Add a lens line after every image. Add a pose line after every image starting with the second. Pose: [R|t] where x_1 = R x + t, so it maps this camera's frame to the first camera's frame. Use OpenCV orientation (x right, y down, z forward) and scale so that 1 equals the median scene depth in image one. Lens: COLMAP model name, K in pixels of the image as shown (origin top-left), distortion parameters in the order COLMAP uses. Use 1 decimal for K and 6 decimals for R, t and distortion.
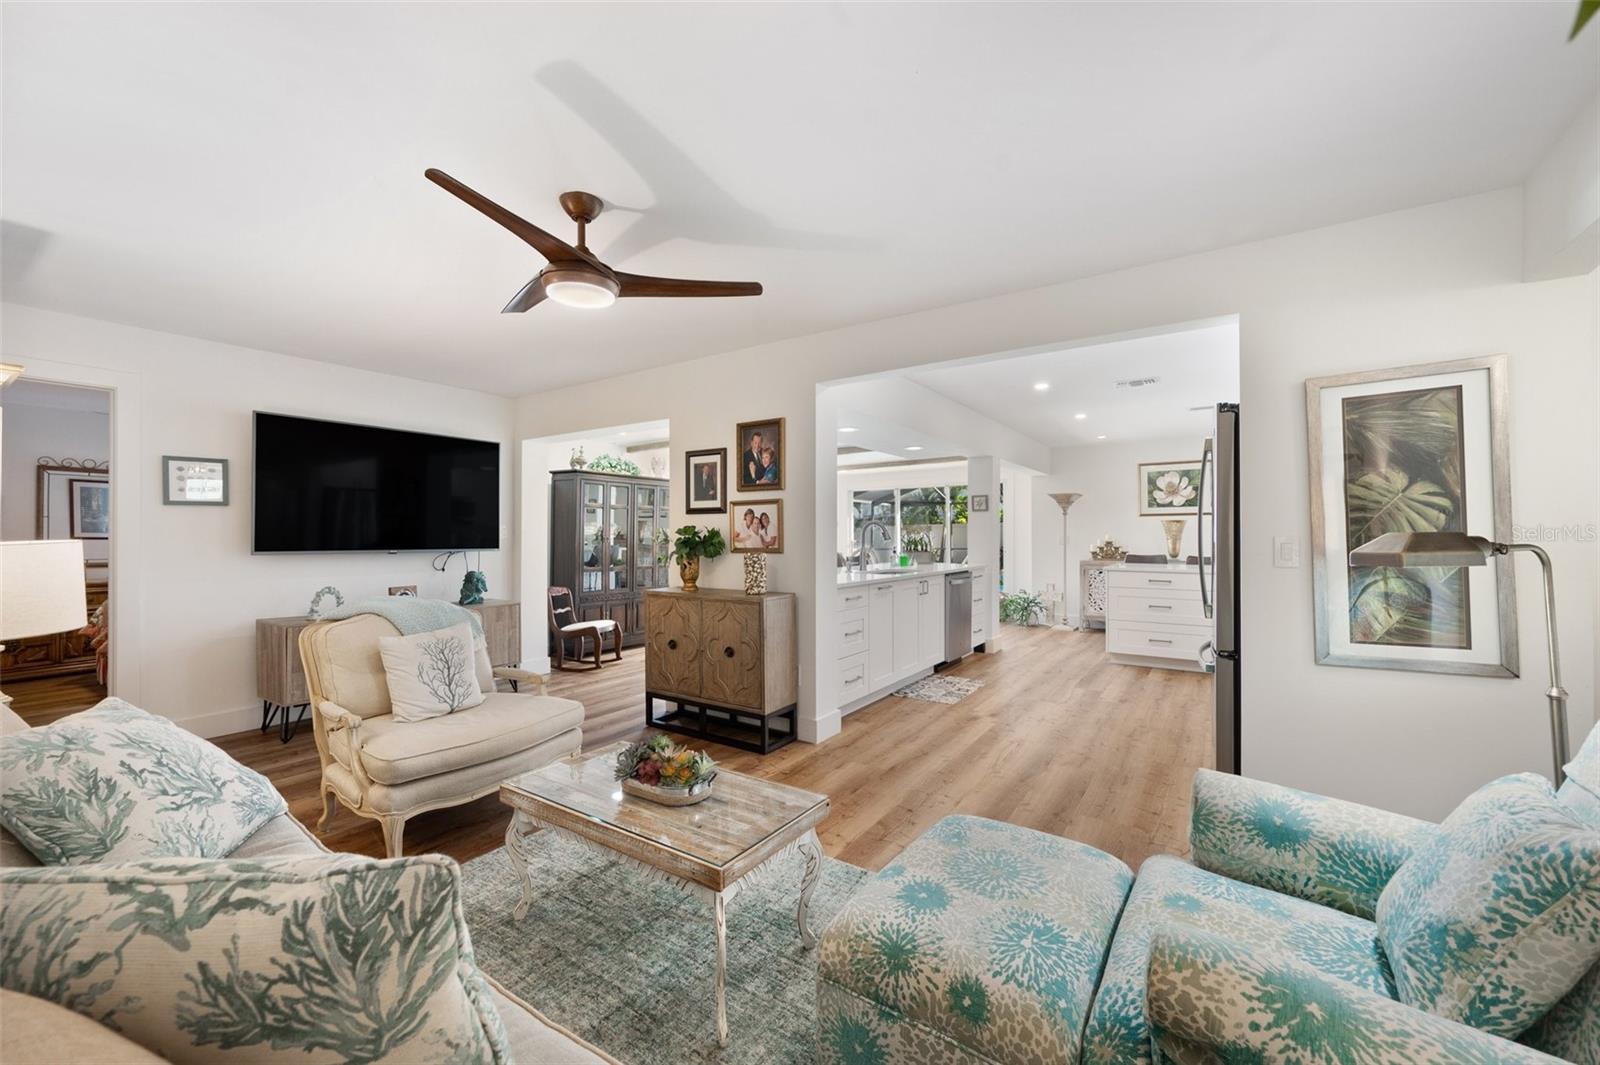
lens RADIAL K [[629.8, 0, 800.0], [0, 629.8, 532.5], [0, 0, 1]] dist [-0.000629, 0.000078]
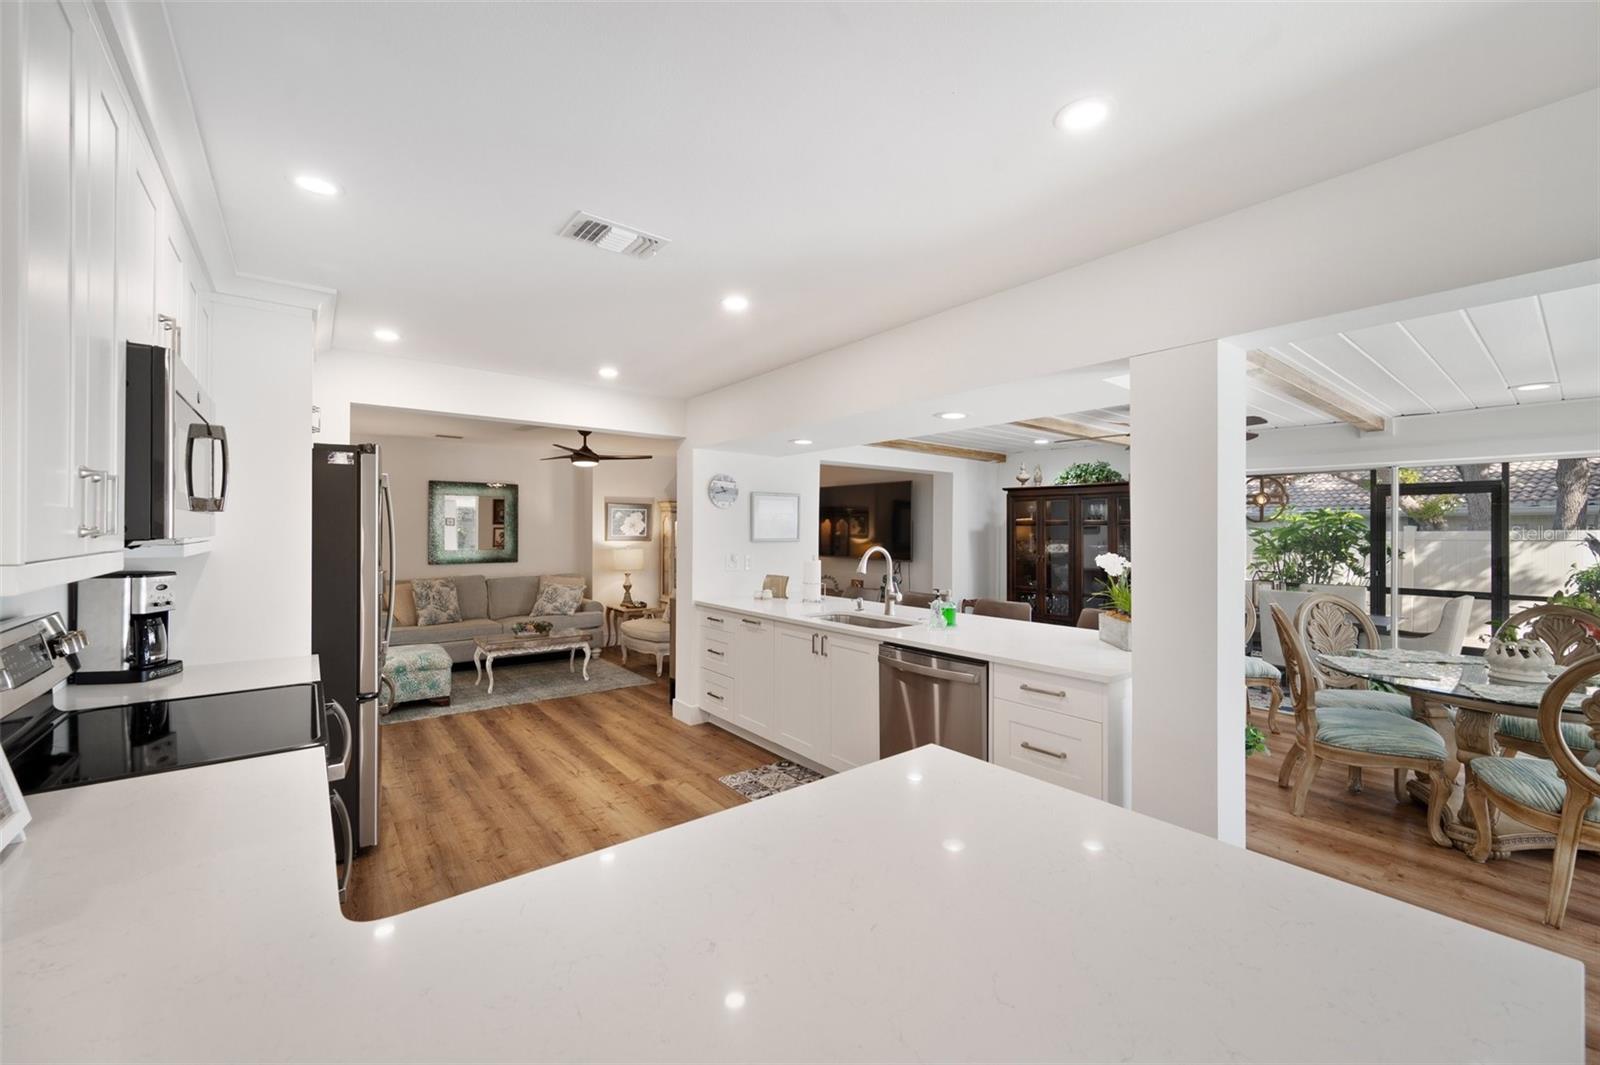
lens RADIAL K [[629.8, 0, 800.0], [0, 629.8, 532.5], [0, 0, 1]] dist [-0.000629, 0.000078]
pose [[-0.305970, 0.005741, -0.952024, 1.120190], [-0.000104, 0.999982, 0.006064, -0.052755], [0.952041, 0.001955, -0.305964, 1.551083]]
